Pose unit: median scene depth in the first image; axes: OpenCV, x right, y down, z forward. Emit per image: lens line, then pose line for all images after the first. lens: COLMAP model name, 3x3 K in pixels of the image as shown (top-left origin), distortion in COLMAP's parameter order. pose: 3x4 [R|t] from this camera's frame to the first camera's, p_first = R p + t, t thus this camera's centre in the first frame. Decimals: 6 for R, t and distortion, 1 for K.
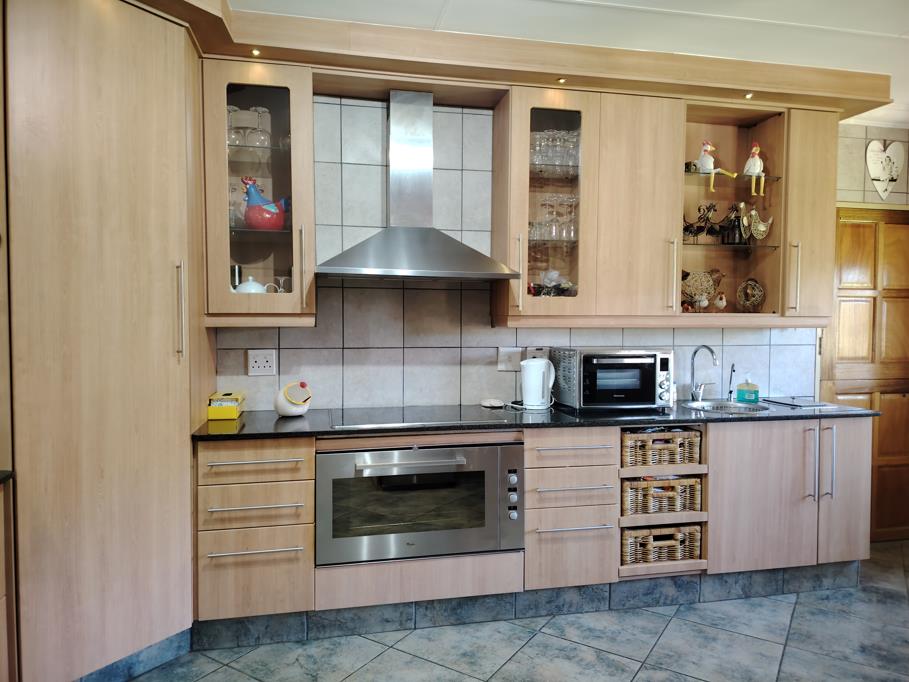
lens RADIAL K [[639.7, 0, 449.6], [0, 639.7, 337.6], [0, 0, 1]] dist [0.023064, -0.043096]
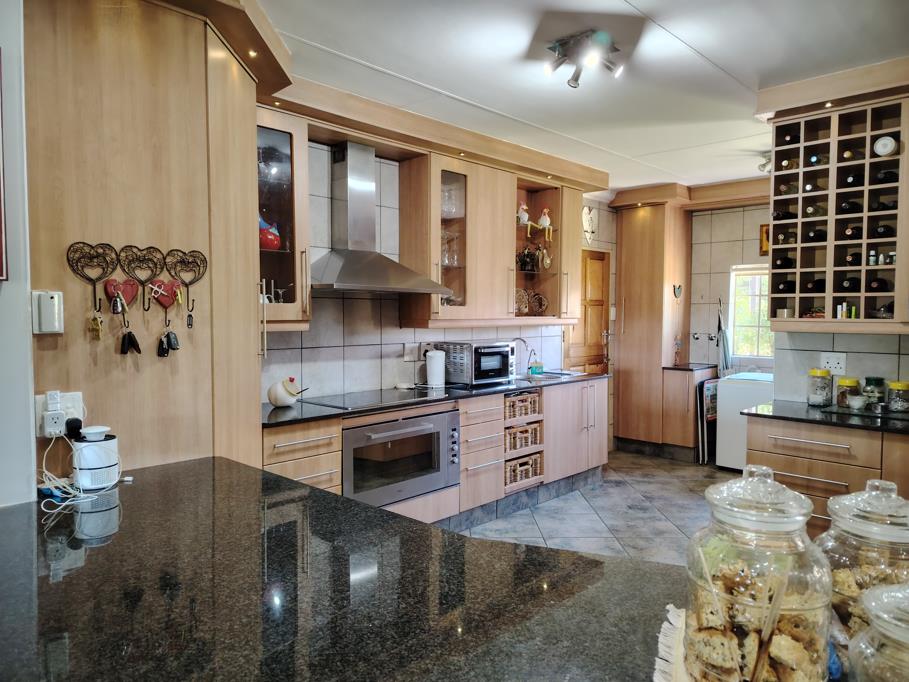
lens RADIAL K [[639.7, 0, 454.3], [0, 639.7, 343.2], [0, 0, 1]] dist [0.023064, -0.043096]
pose [[0.819330, -0.031874, 0.572435, -0.646997], [0.025480, 0.999491, 0.019183, -0.009223], [-0.572755, -0.001132, 0.819726, -0.149883]]
